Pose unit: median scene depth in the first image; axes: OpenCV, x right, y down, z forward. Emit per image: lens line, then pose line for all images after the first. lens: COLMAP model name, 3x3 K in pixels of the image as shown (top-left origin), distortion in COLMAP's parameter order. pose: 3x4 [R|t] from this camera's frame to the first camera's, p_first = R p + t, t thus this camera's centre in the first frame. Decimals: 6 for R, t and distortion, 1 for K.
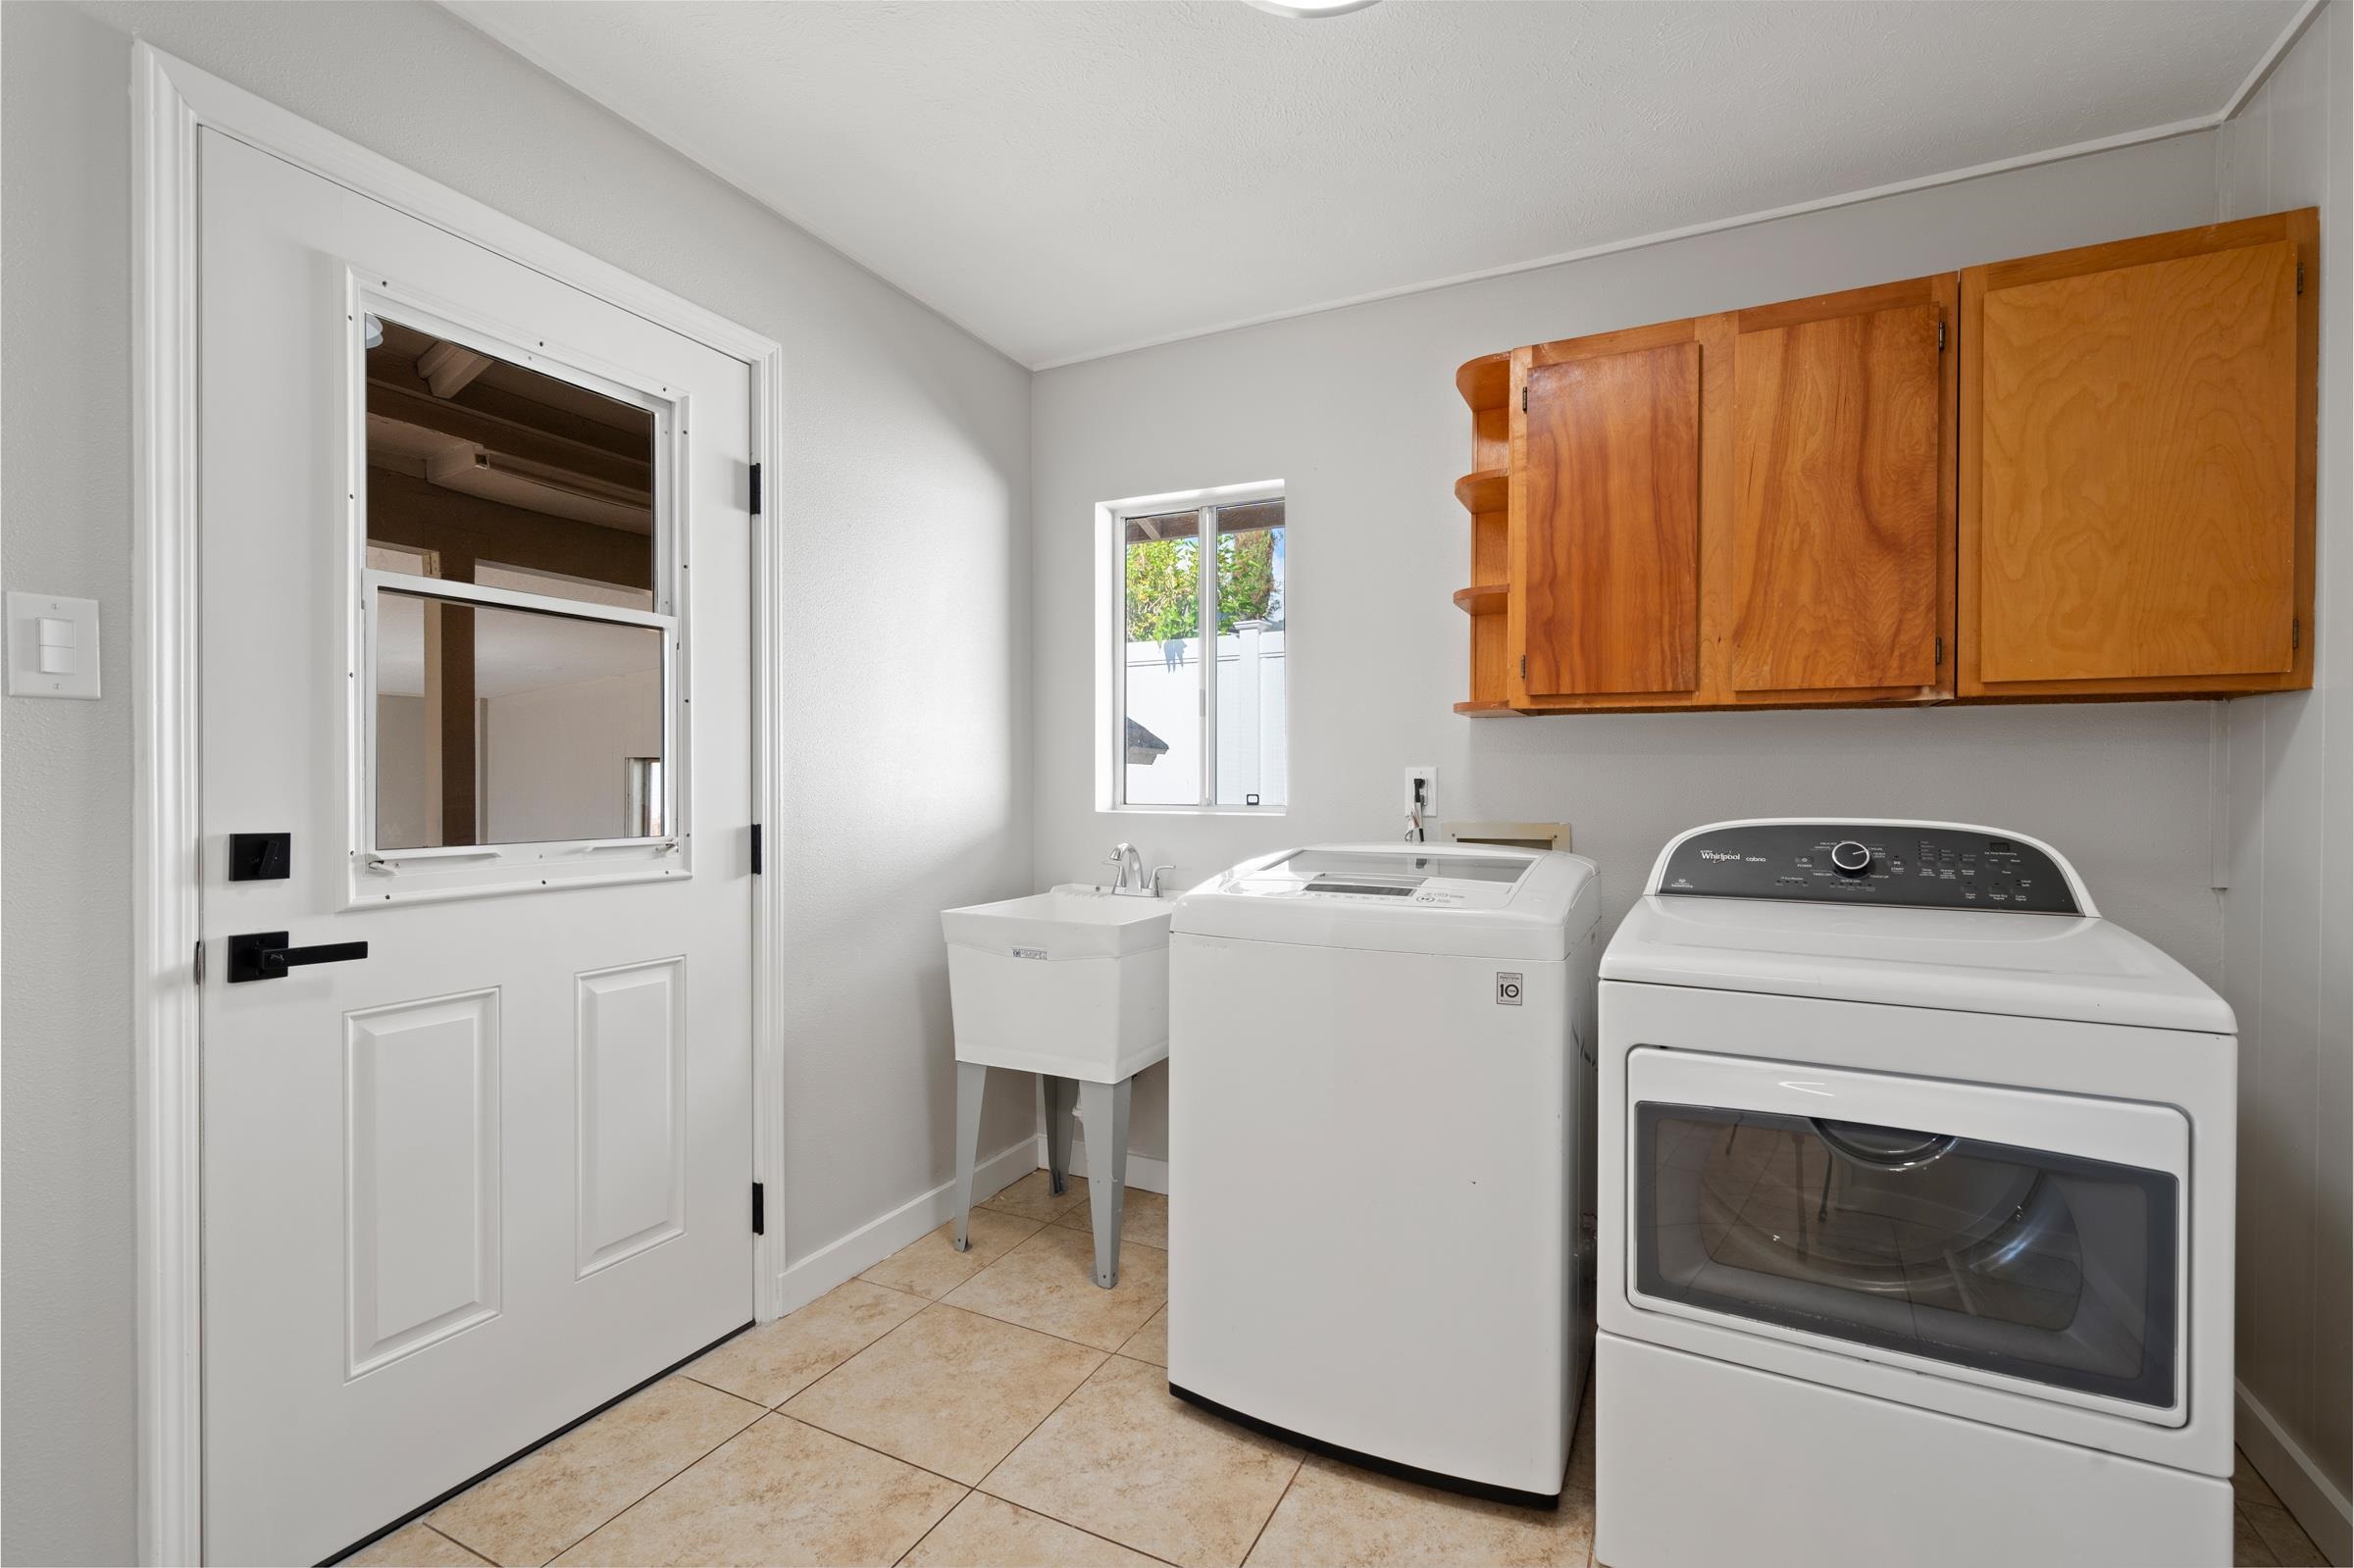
lens RADIAL K [[1048.6, 0, 1165.7], [0, 1048.6, 783.8], [0, 0, 1]] dist [-0.003815, 0.000775]
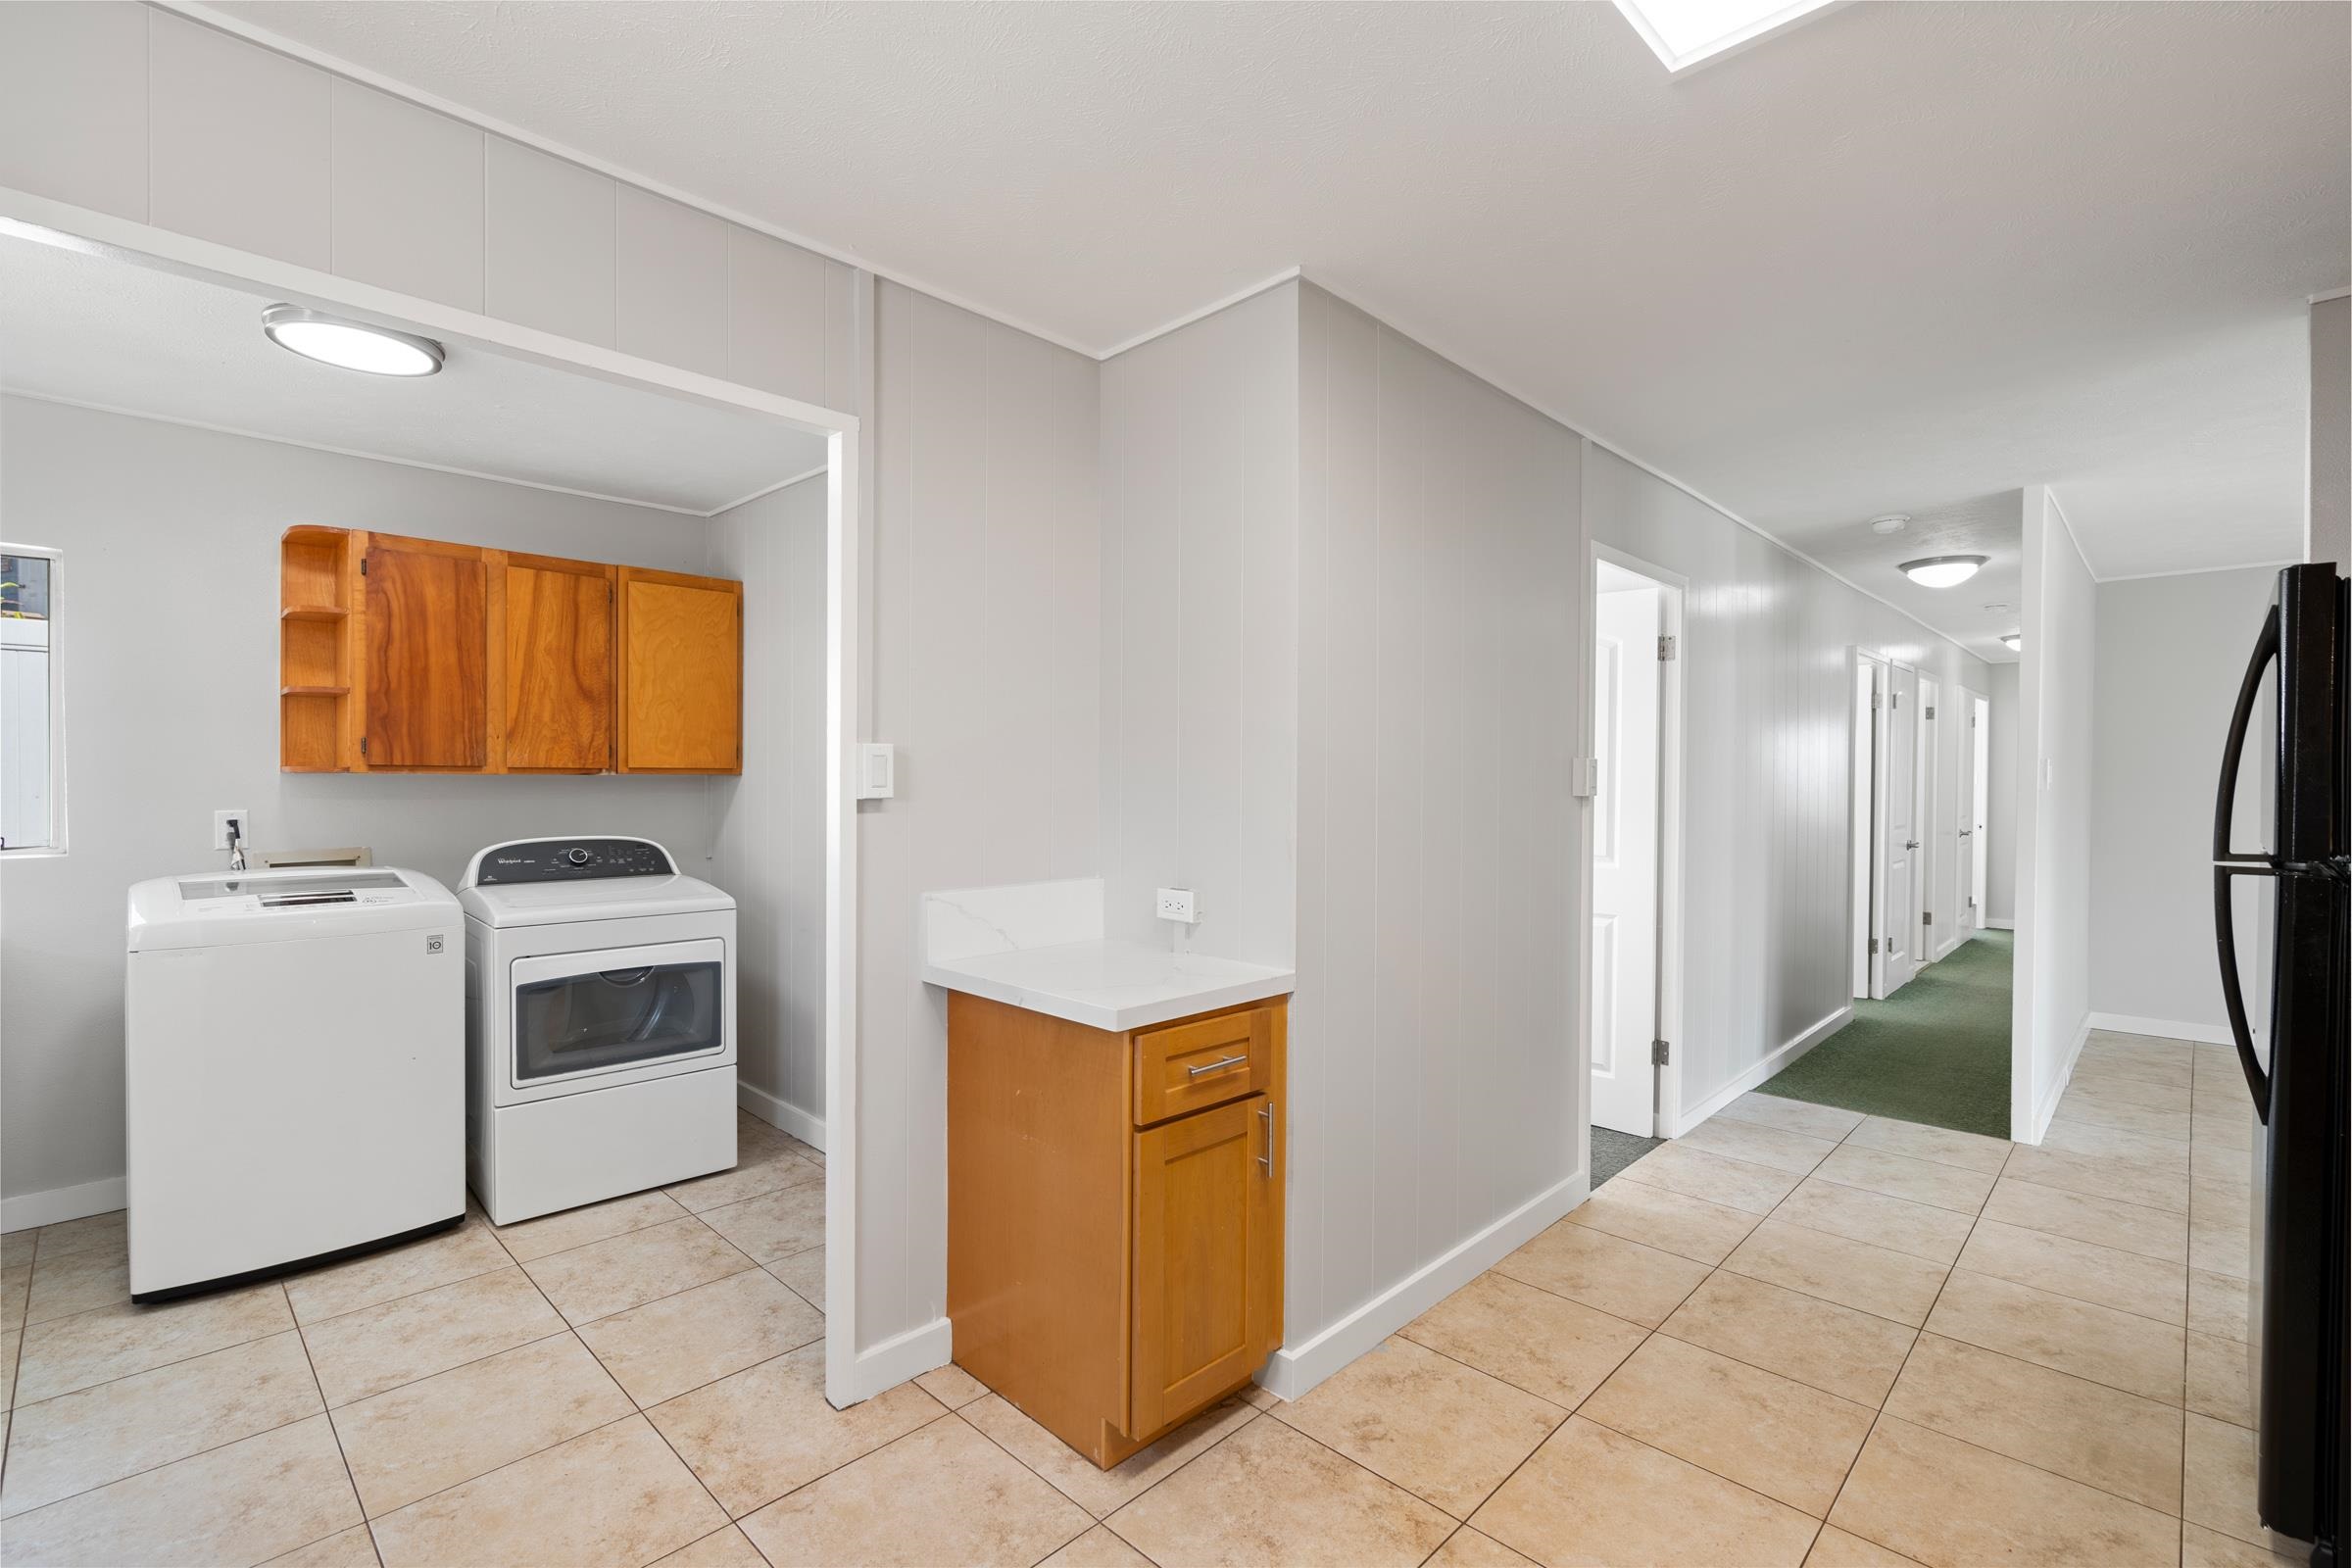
lens RADIAL K [[1050.6, 0, 1172.8], [0, 1050.6, 789.3], [0, 0, 1]] dist [-0.002494, 0.000925]
pose [[0.296518, -0.014465, 0.954918, -0.810752], [-0.000738, 0.999882, 0.015376, -0.078822], [-0.955027, -0.005264, 0.296472, -0.592755]]
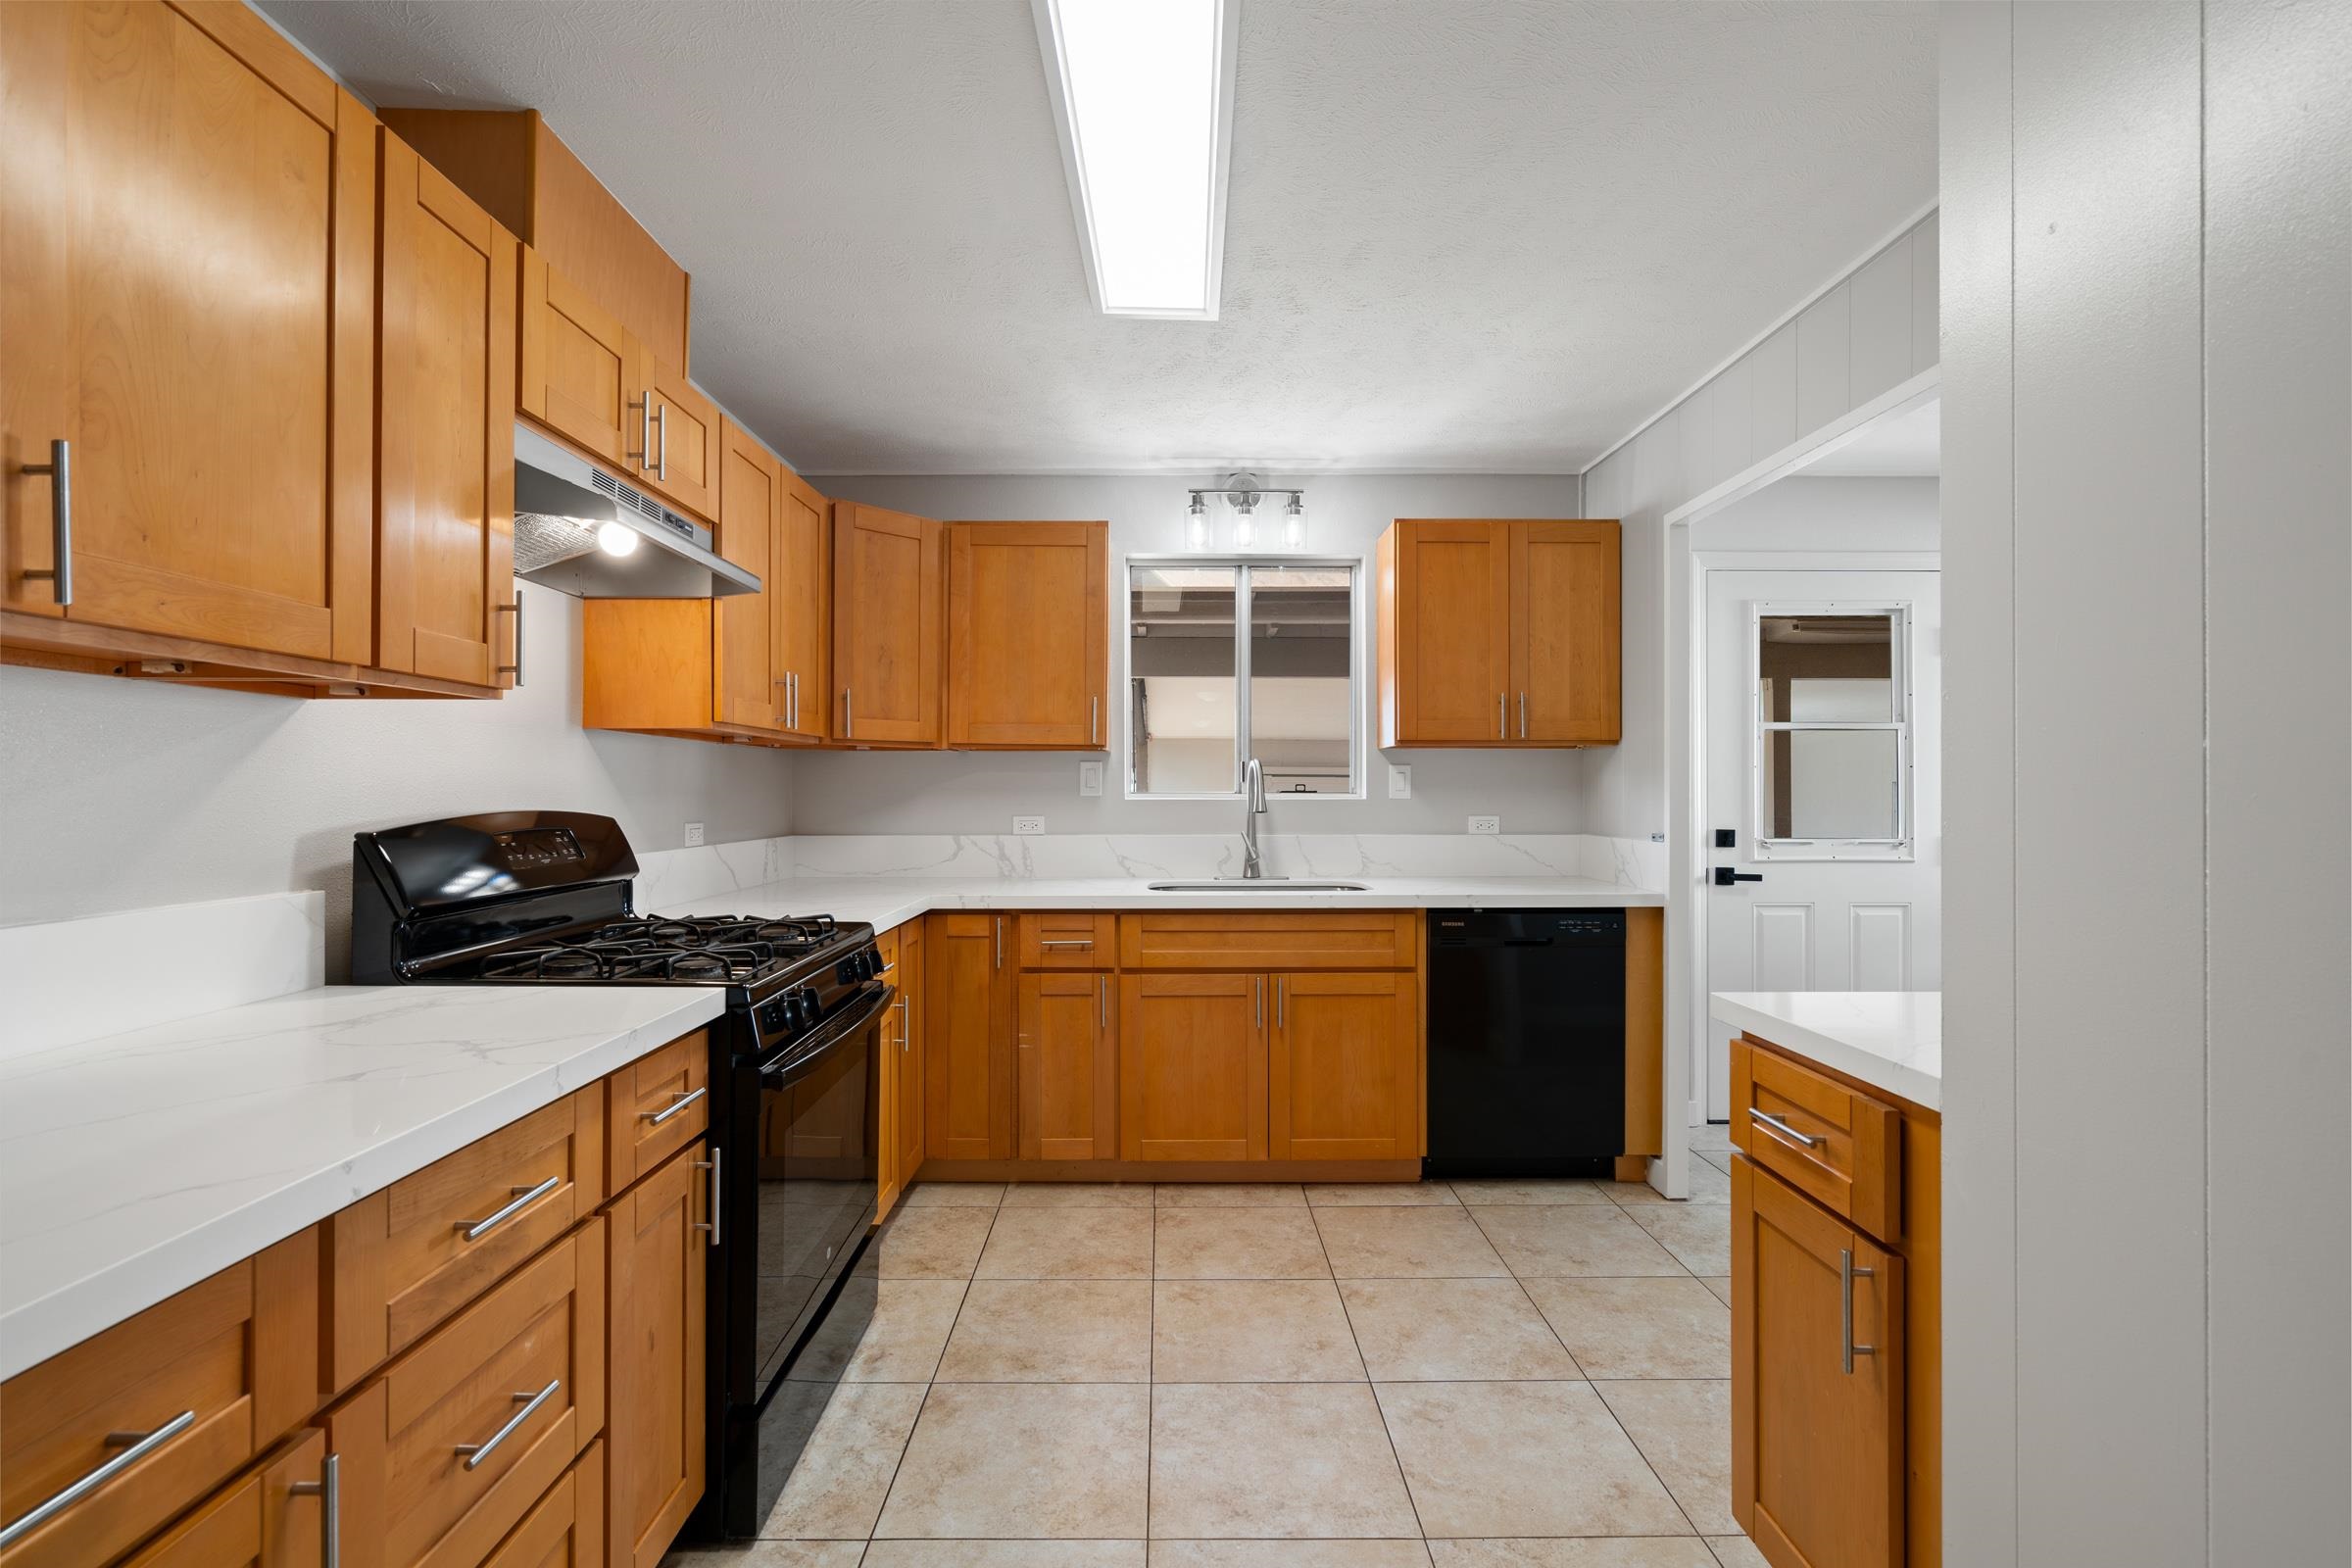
lens RADIAL K [[1050.6, 0, 1172.8], [0, 1050.6, 789.3], [0, 0, 1]] dist [-0.002494, 0.000925]
pose [[0.464724, -0.004124, -0.885446, 0.591294], [-0.001139, 0.999986, -0.005255, -0.027436], [0.885455, 0.003451, 0.464713, -1.040483]]
